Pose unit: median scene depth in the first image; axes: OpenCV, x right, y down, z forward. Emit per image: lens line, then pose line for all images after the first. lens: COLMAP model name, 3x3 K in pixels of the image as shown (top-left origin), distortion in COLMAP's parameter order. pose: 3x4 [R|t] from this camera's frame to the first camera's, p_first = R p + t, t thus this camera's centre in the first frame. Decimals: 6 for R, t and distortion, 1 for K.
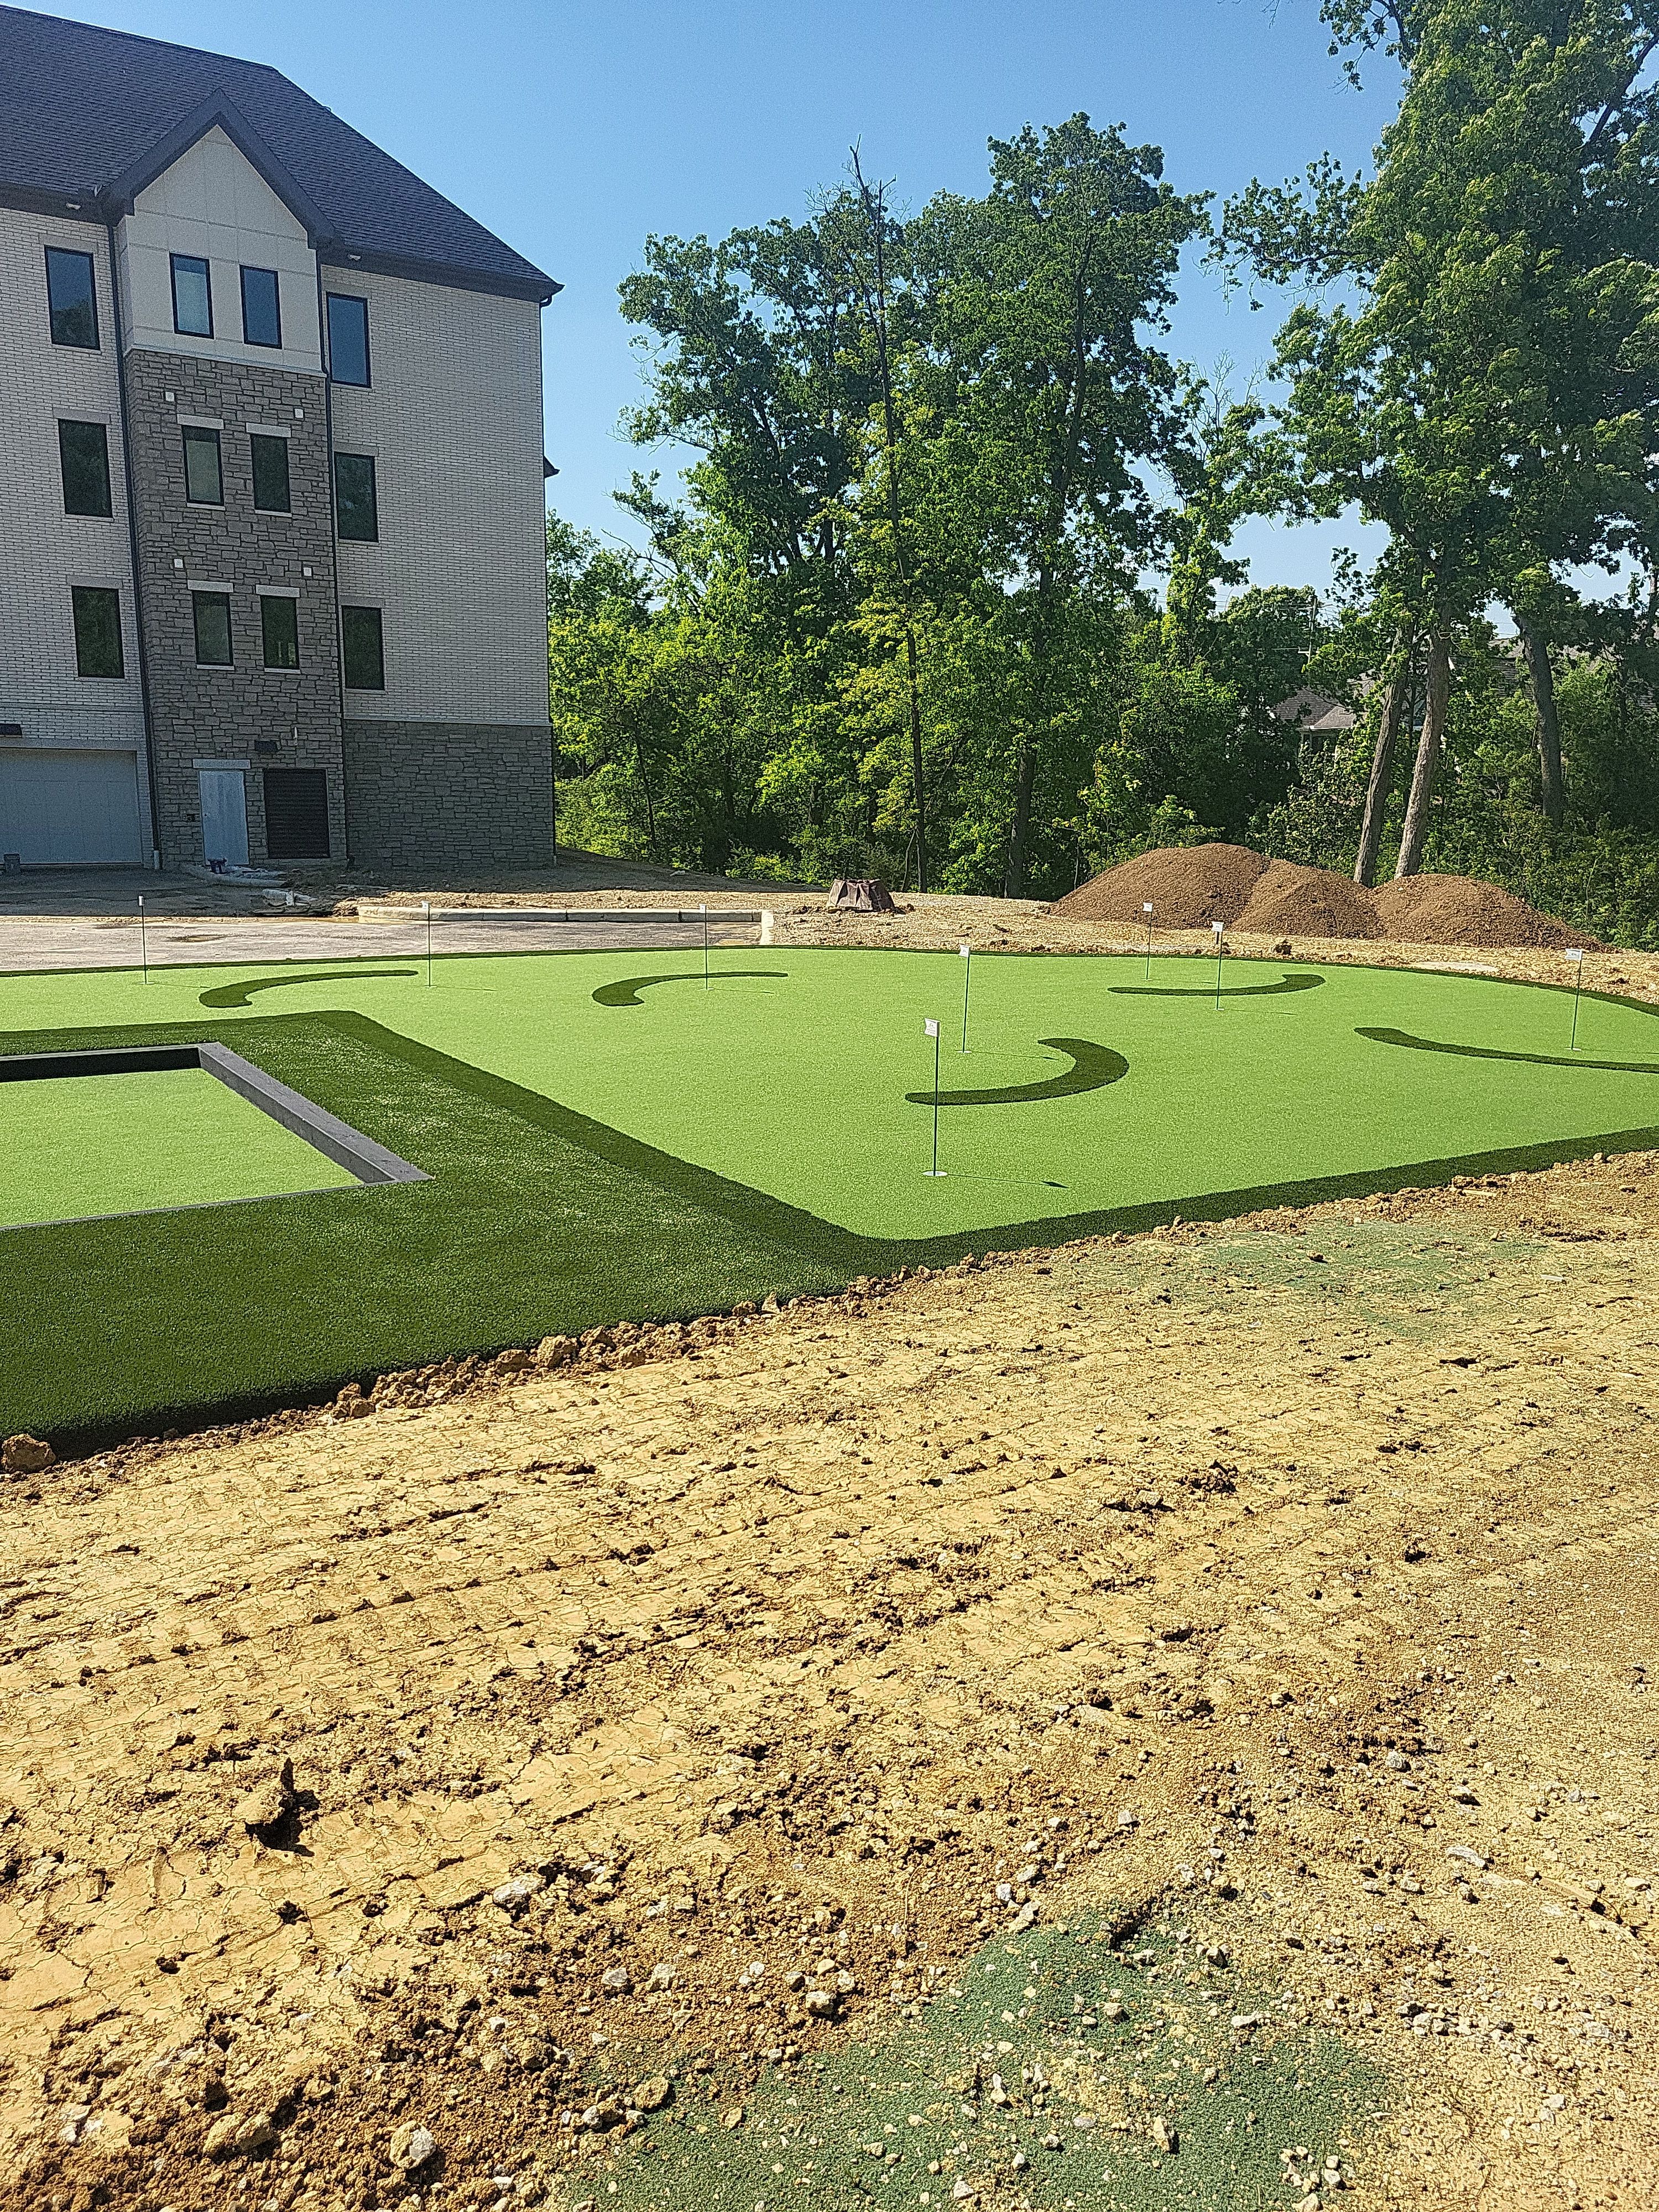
lens RADIAL K [[1645.1, 0, 840.6], [0, 1645.1, 1124.1], [0, 0, 1]] dist [0.027543, -0.001179]
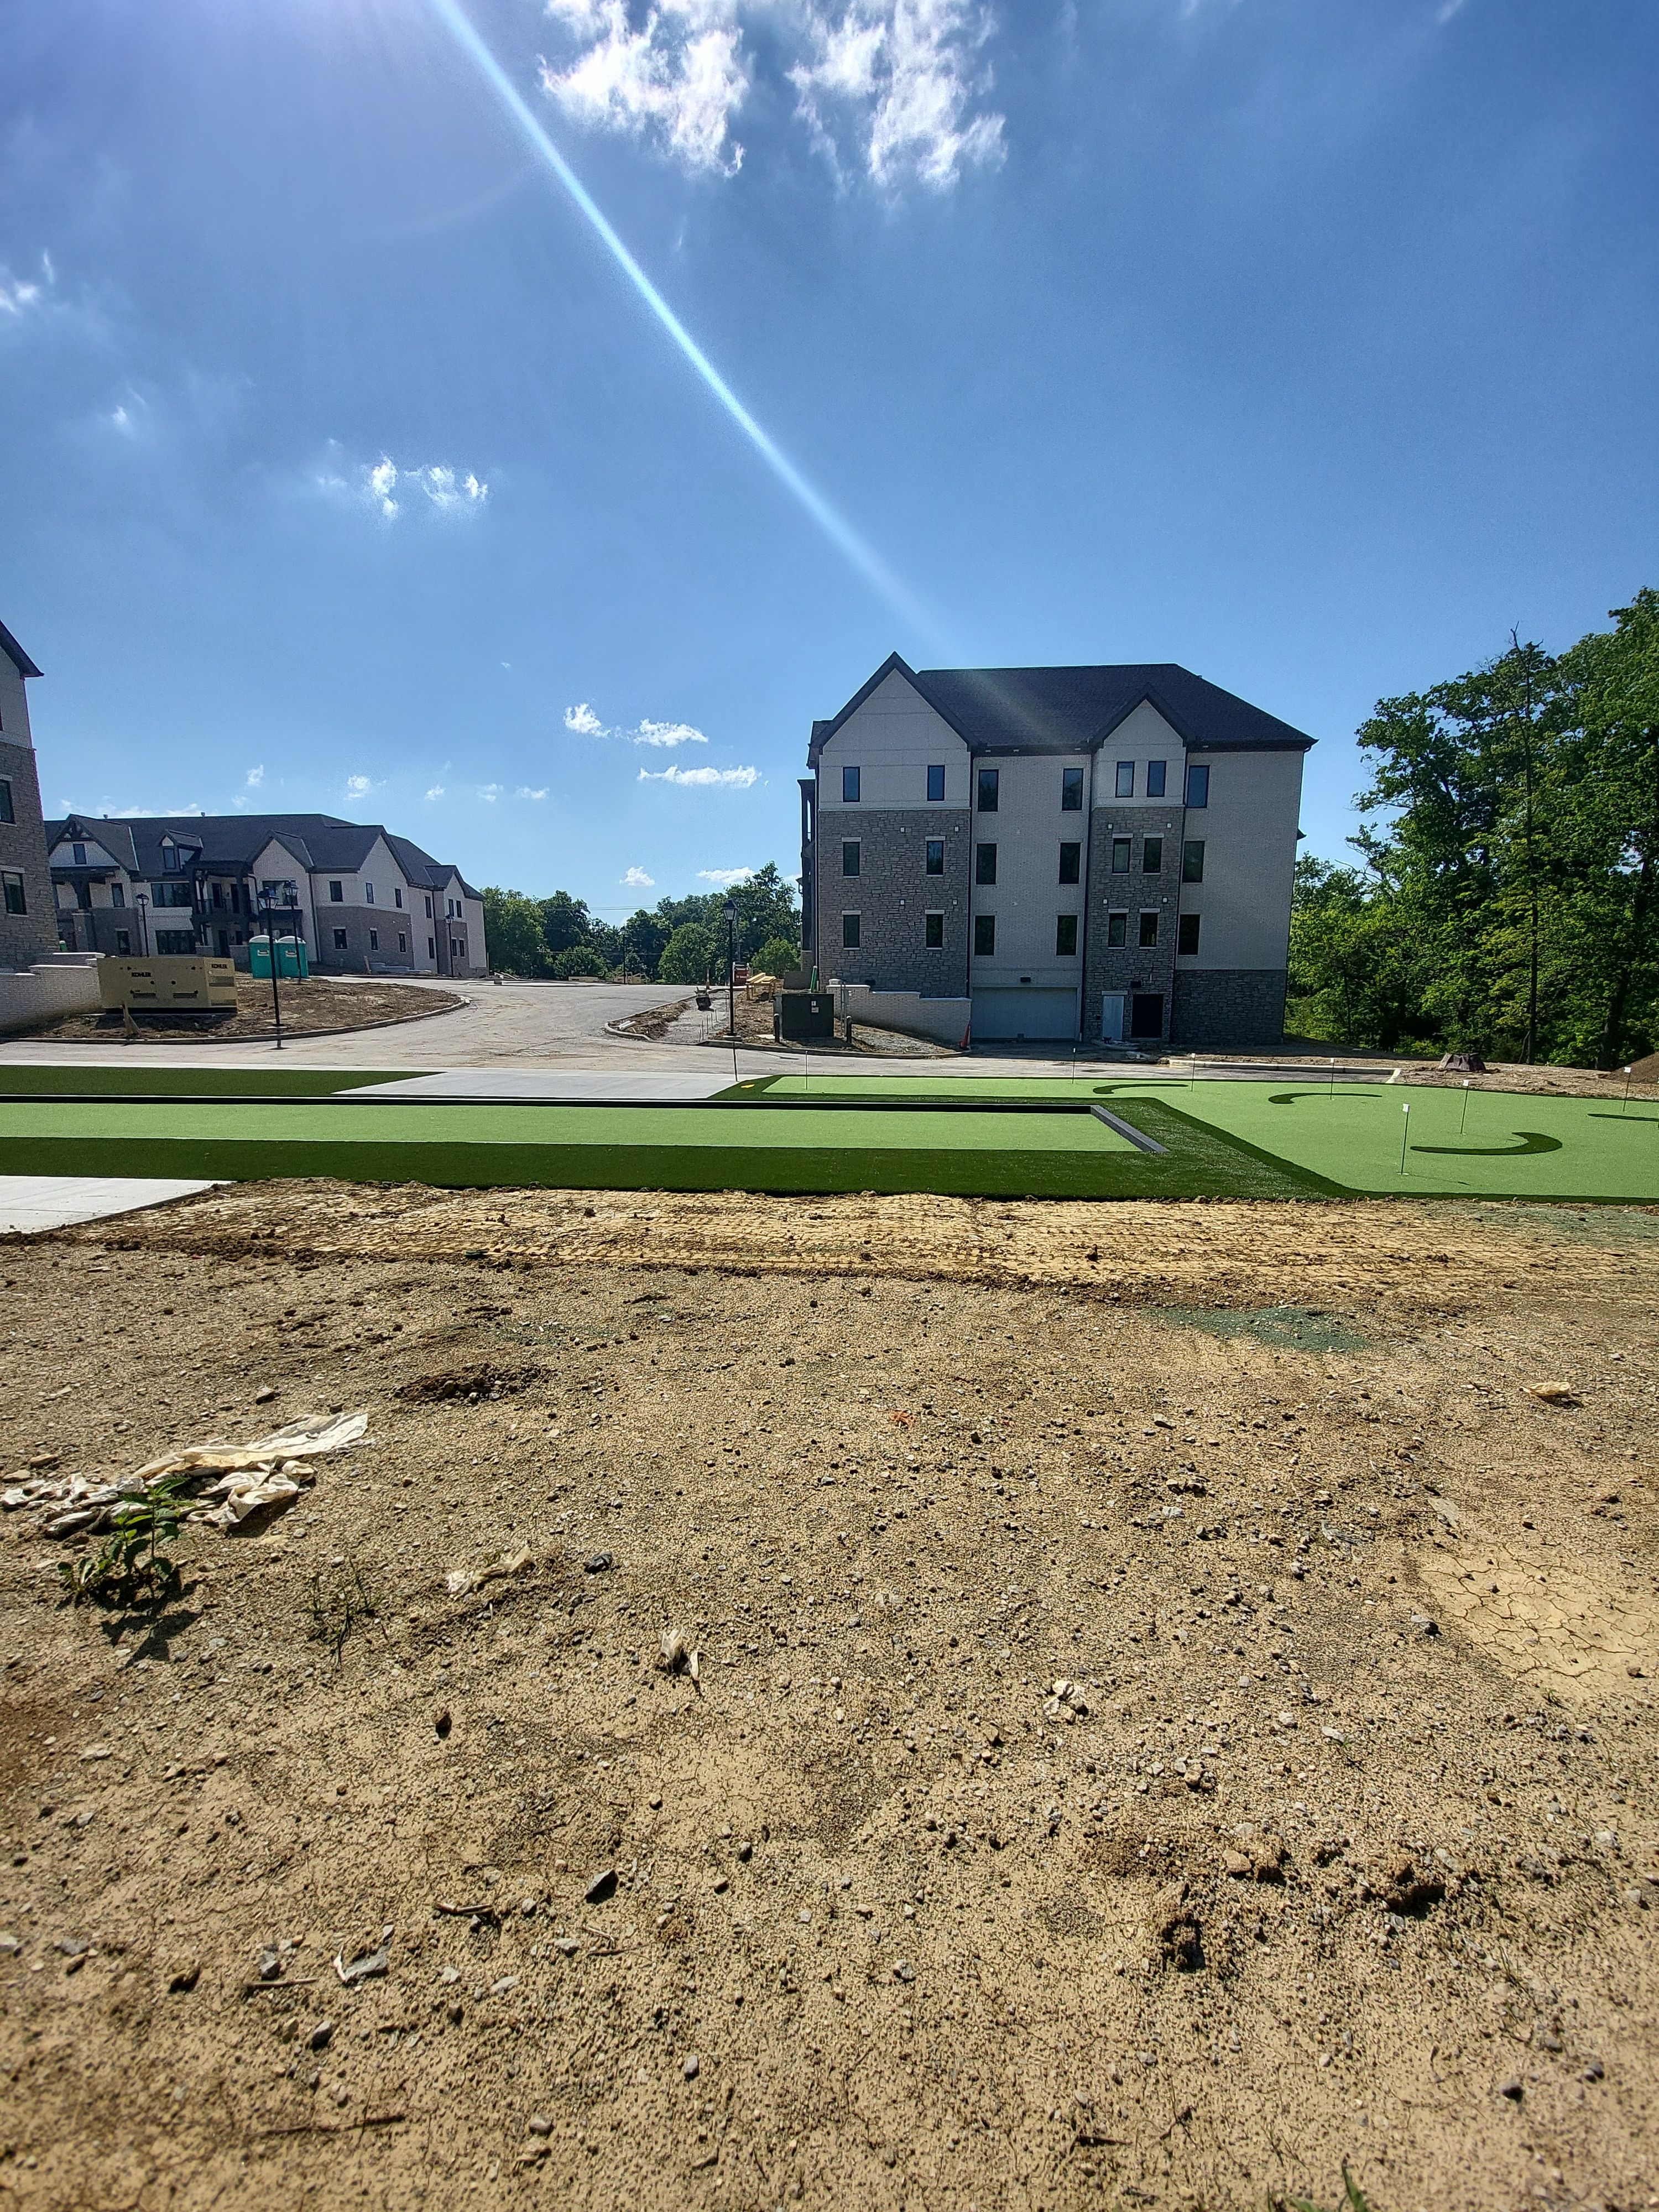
lens RADIAL K [[950.9, 0, 837.2], [0, 950.9, 1156.3], [0, 0, 1]] dist [-0.018073, -0.000513]
pose [[0.805564, 0.084399, -0.586468, 0.056995], [-0.108484, 0.994080, -0.005954, 0.029197], [0.582493, 0.068418, 0.809951, -0.144078]]
